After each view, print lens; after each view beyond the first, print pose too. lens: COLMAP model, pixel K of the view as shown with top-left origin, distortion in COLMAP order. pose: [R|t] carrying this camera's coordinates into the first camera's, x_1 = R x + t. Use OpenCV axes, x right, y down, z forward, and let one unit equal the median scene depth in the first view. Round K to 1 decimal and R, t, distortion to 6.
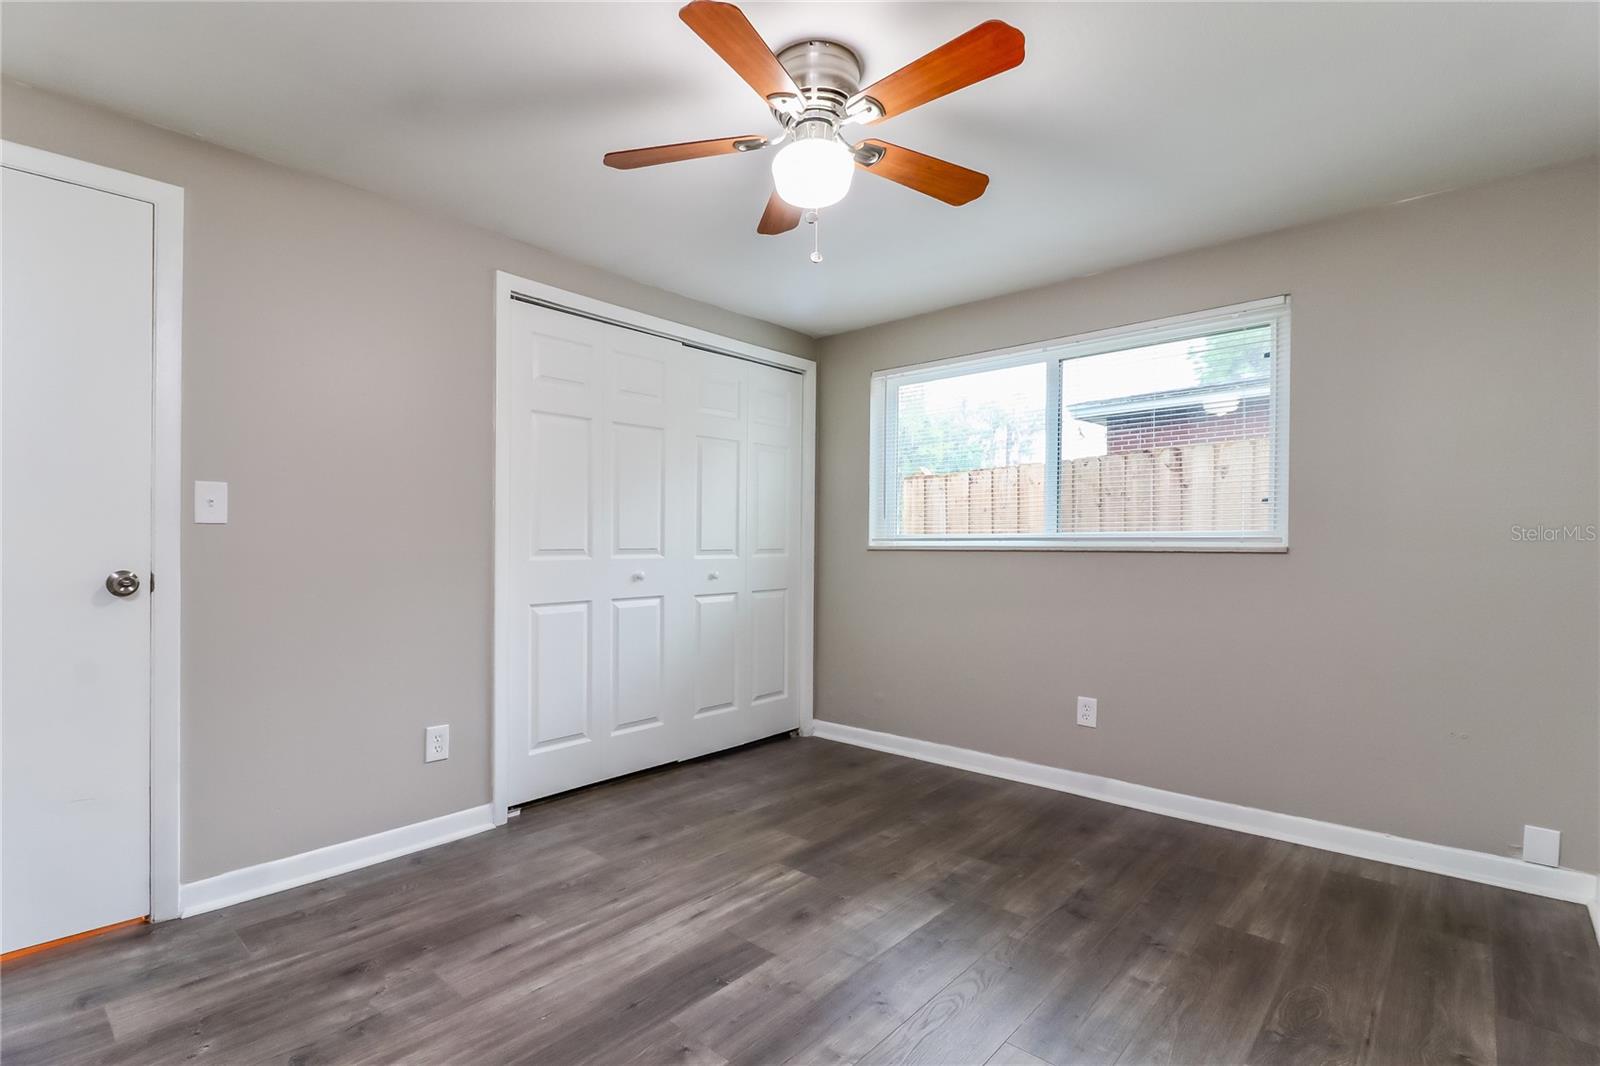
lens RADIAL K [[720.8, 0, 800.0], [0, 720.8, 540.5], [0, 0, 1]] dist [-0.002146, -0.000009]
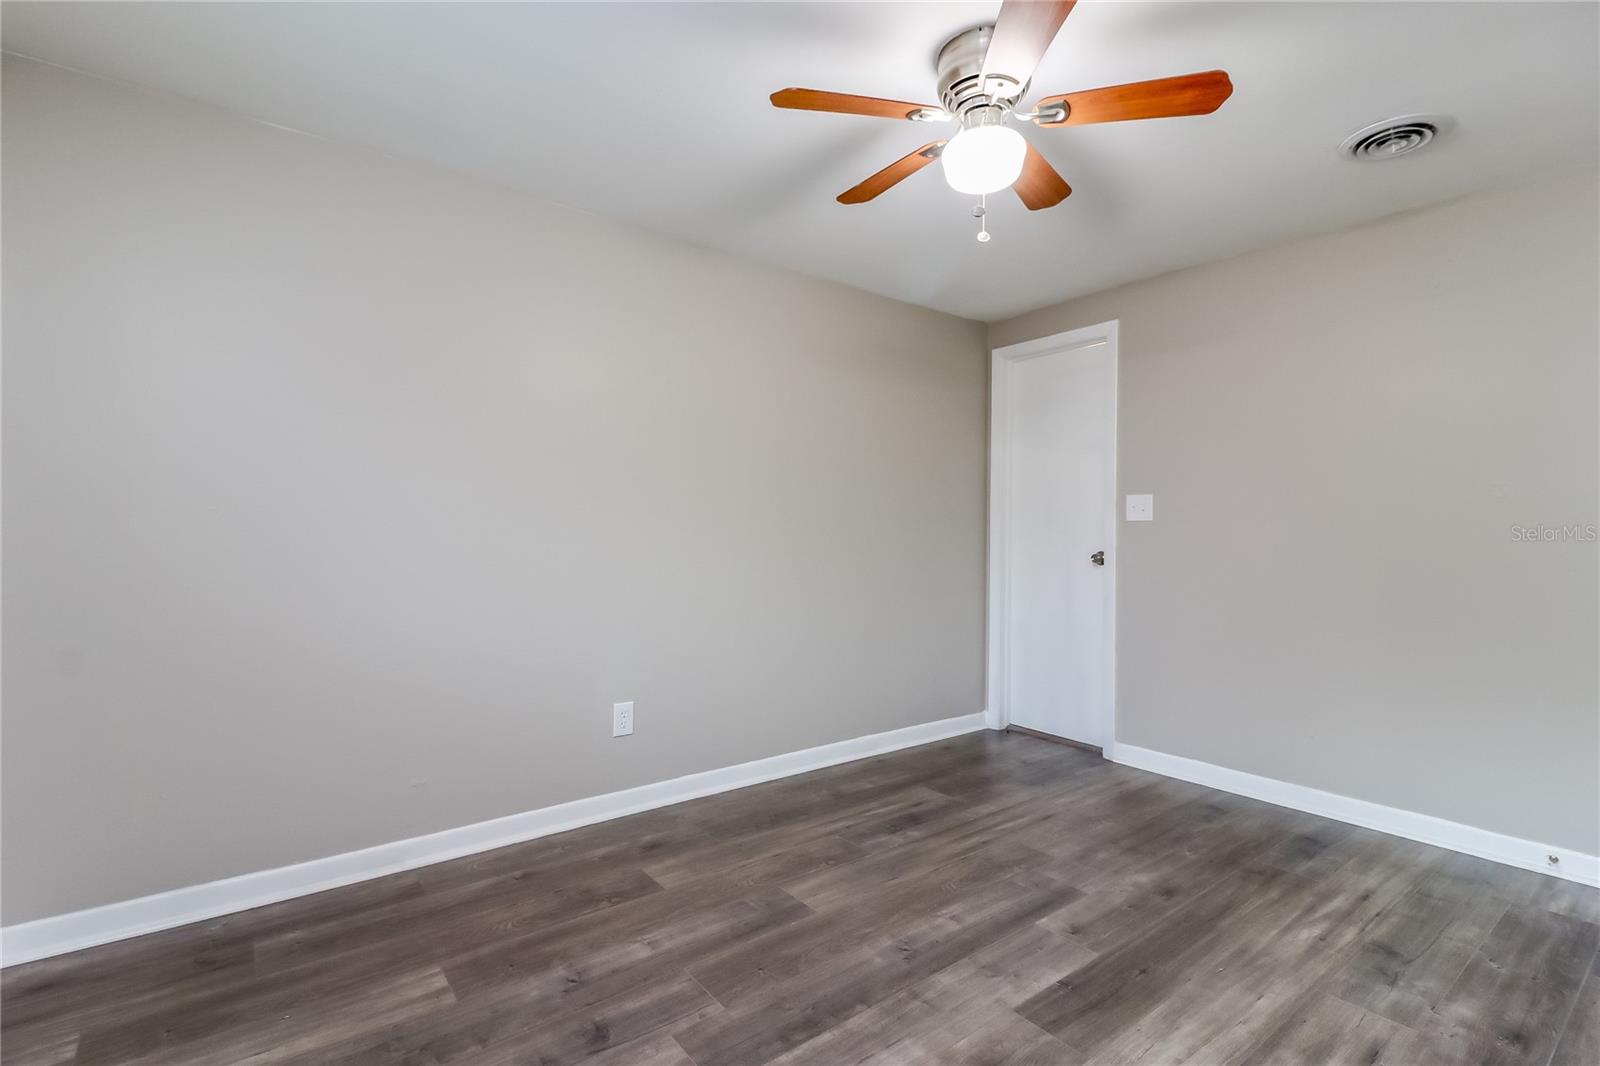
lens RADIAL K [[720.8, 0, 803.9], [0, 720.8, 527.6], [0, 0, 1]] dist [-0.002146, -0.000009]
pose [[-0.975311, -0.008415, 0.220677, 0.025758], [-0.008726, 0.999962, -0.000431, -0.004661], [-0.220665, -0.002346, -0.975347, 2.015400]]
